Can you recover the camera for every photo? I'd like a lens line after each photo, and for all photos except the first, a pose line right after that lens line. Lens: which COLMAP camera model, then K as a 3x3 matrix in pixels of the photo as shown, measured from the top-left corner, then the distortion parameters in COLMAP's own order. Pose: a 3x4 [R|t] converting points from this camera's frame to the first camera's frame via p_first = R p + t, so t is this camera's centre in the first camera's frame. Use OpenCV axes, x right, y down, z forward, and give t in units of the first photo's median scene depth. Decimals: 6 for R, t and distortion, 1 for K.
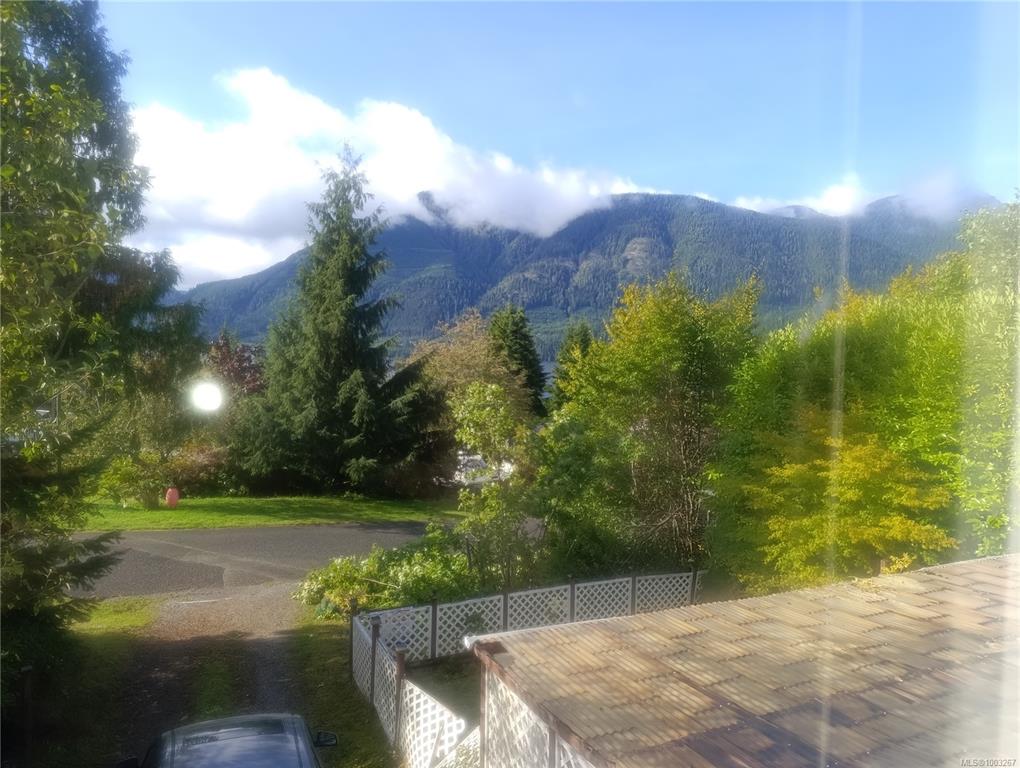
lens RADIAL K [[692.5, 0, 515.5], [0, 692.5, 379.6], [0, 0, 1]] dist [0.050871, -0.051140]
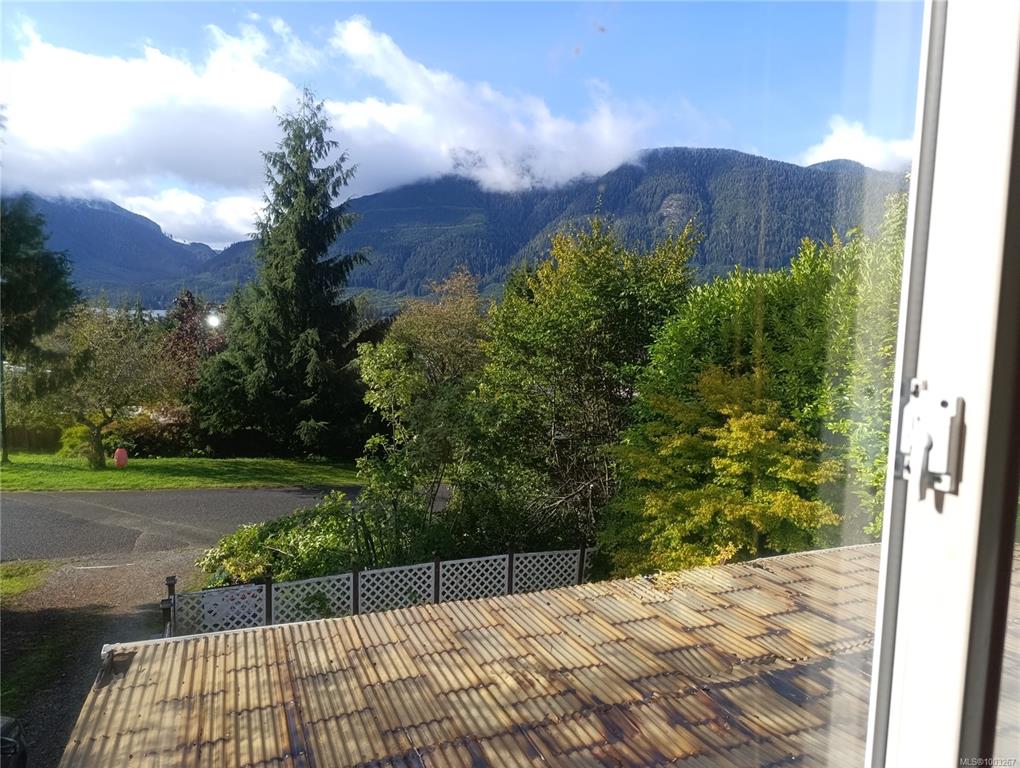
lens RADIAL K [[697.0, 0, 514.0], [0, 697.0, 377.4], [0, 0, 1]] dist [0.039345, -0.042886]
pose [[0.998940, 0.005526, -0.045691, 0.170483], [-0.003044, 0.998525, 0.054213, 0.002124], [0.045923, -0.054016, 0.997483, 0.078265]]
